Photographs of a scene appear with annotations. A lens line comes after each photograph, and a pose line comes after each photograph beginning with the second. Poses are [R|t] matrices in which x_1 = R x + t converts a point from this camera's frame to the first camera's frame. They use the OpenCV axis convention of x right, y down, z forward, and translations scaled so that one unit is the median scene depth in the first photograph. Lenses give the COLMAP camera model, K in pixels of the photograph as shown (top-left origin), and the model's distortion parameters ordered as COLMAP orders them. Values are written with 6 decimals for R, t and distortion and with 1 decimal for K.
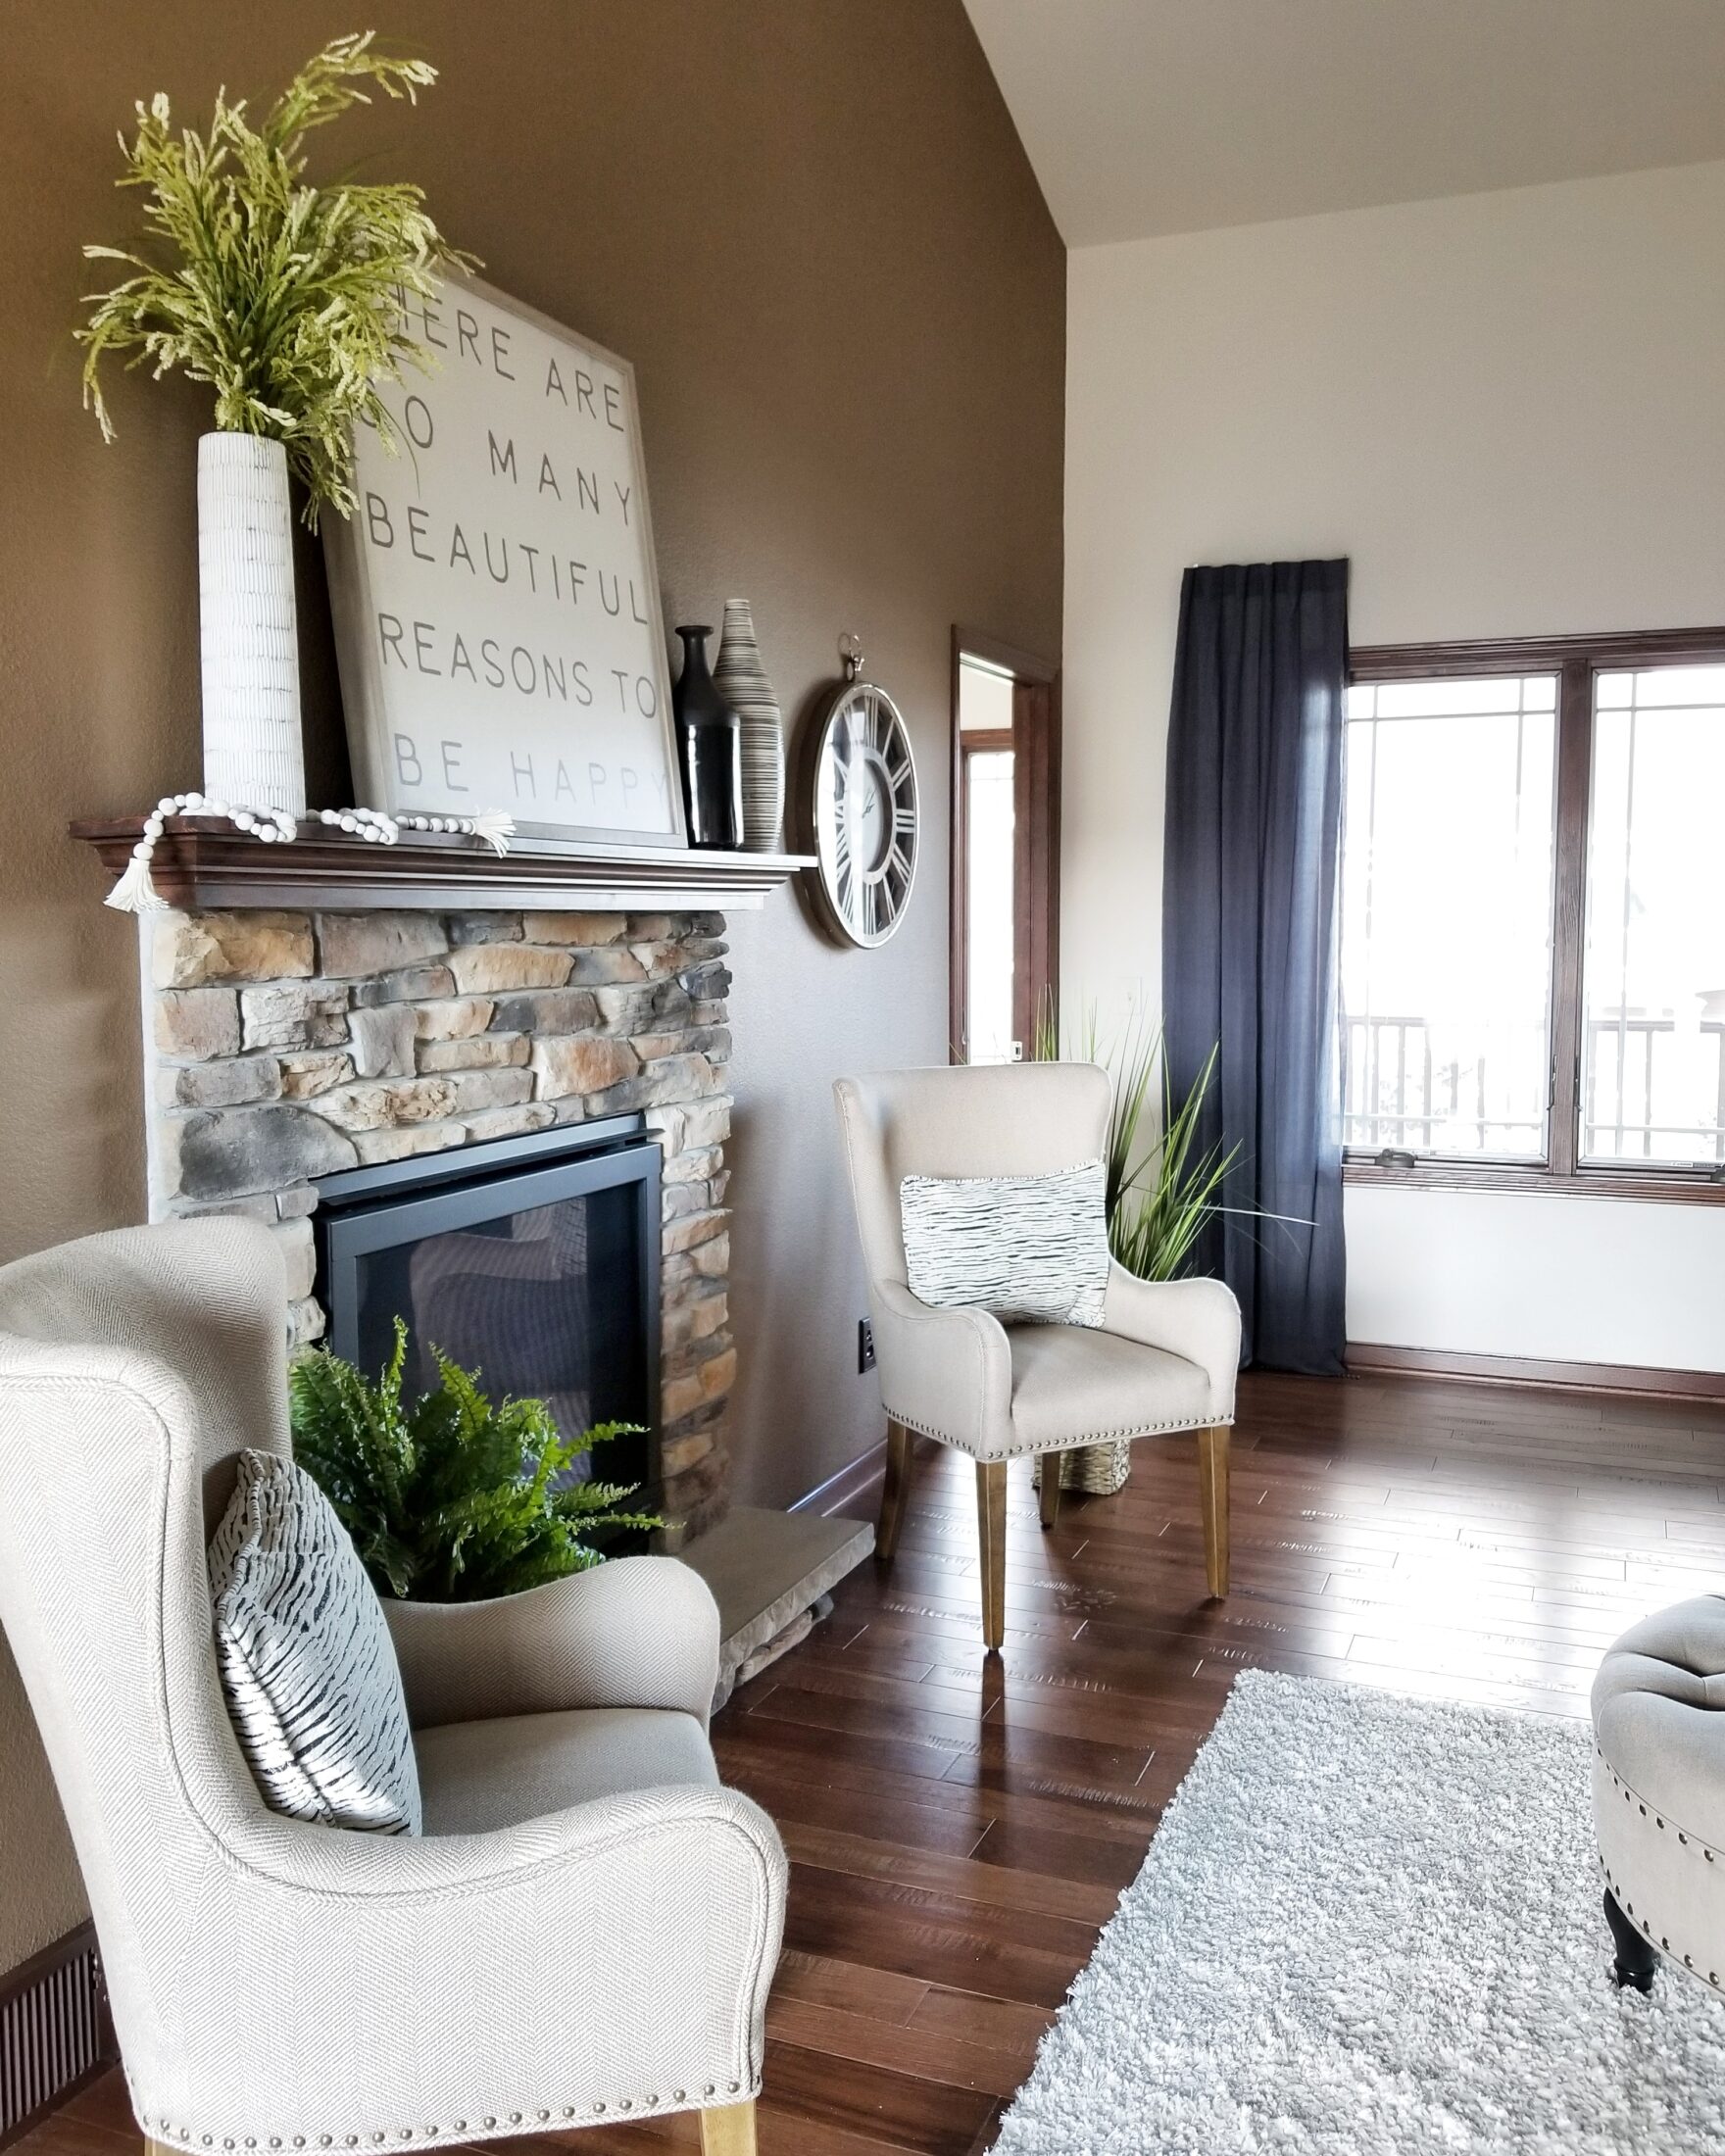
lens RADIAL K [[1848.5, 0, 872.1], [0, 1848.5, 1077.1], [0, 0, 1]] dist [0.072353, -0.142434]
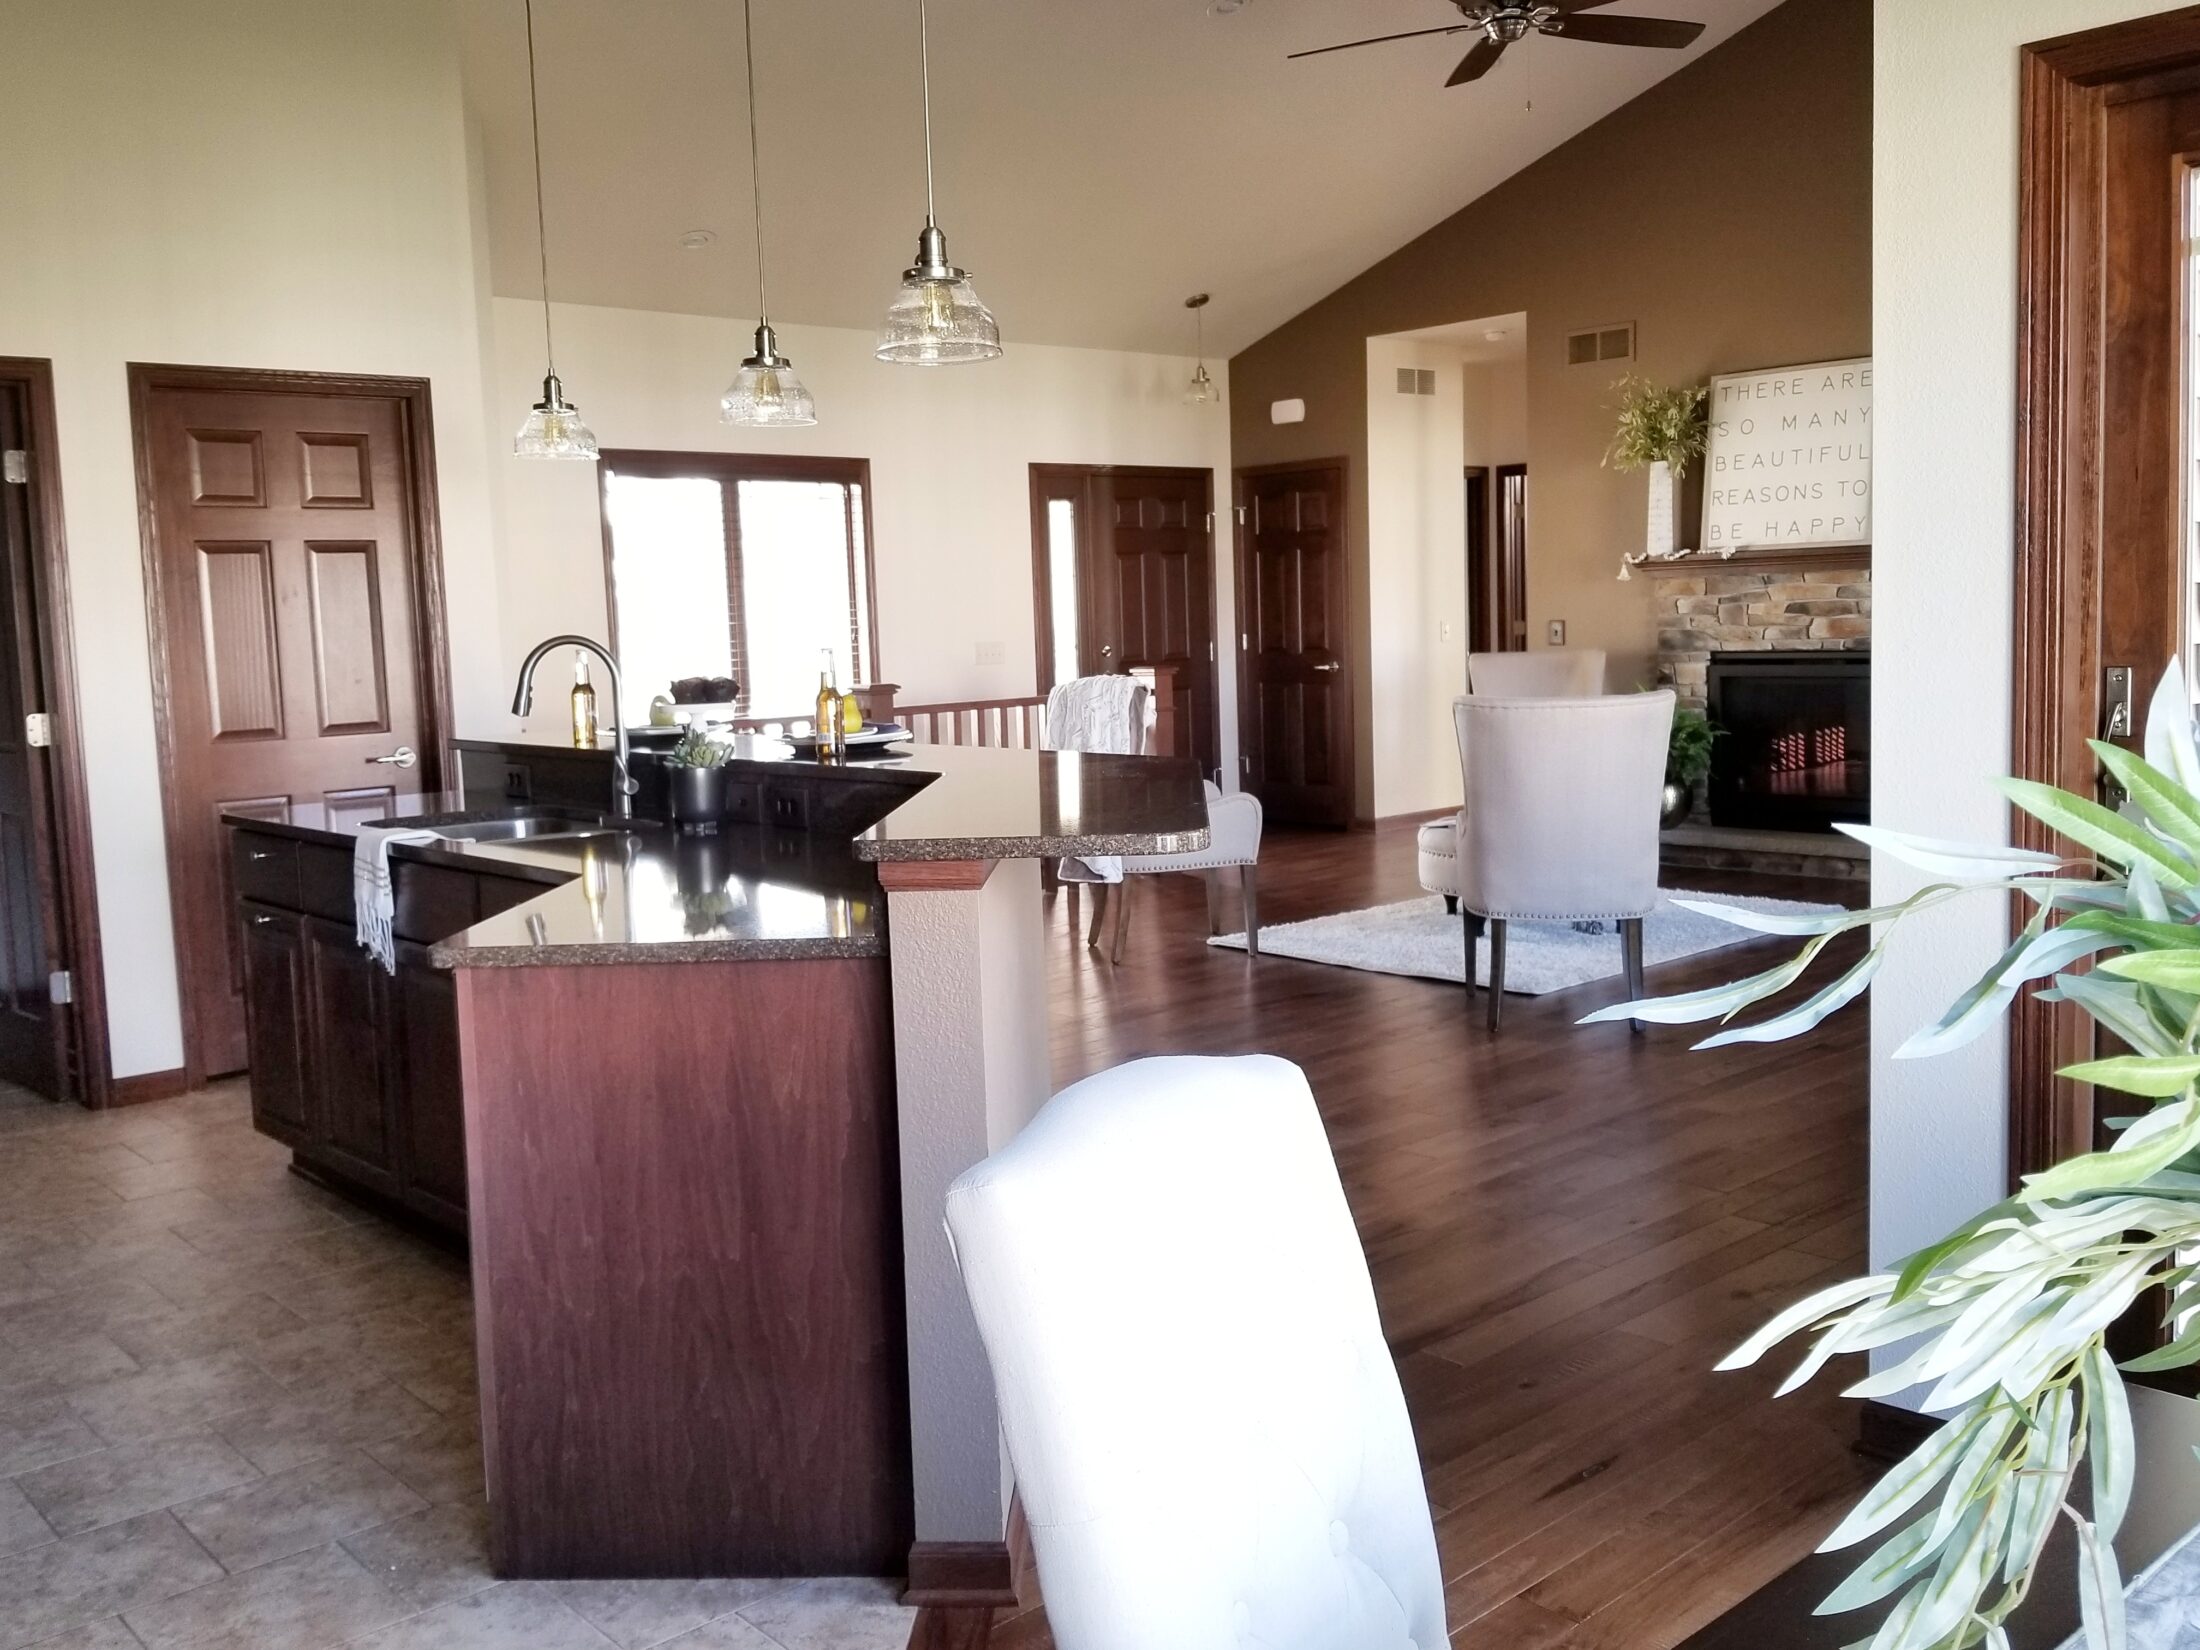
lens RADIAL K [[1946.6, 0, 1070.7], [0, 1946.6, 797.4], [0, 0, 1]] dist [0.094092, 0.001854]
pose [[-0.461840, 0.106846, -0.880504, 3.134598], [-0.040984, 0.989087, 0.141519, -0.131961], [0.886016, 0.101445, -0.452421, 1.430228]]
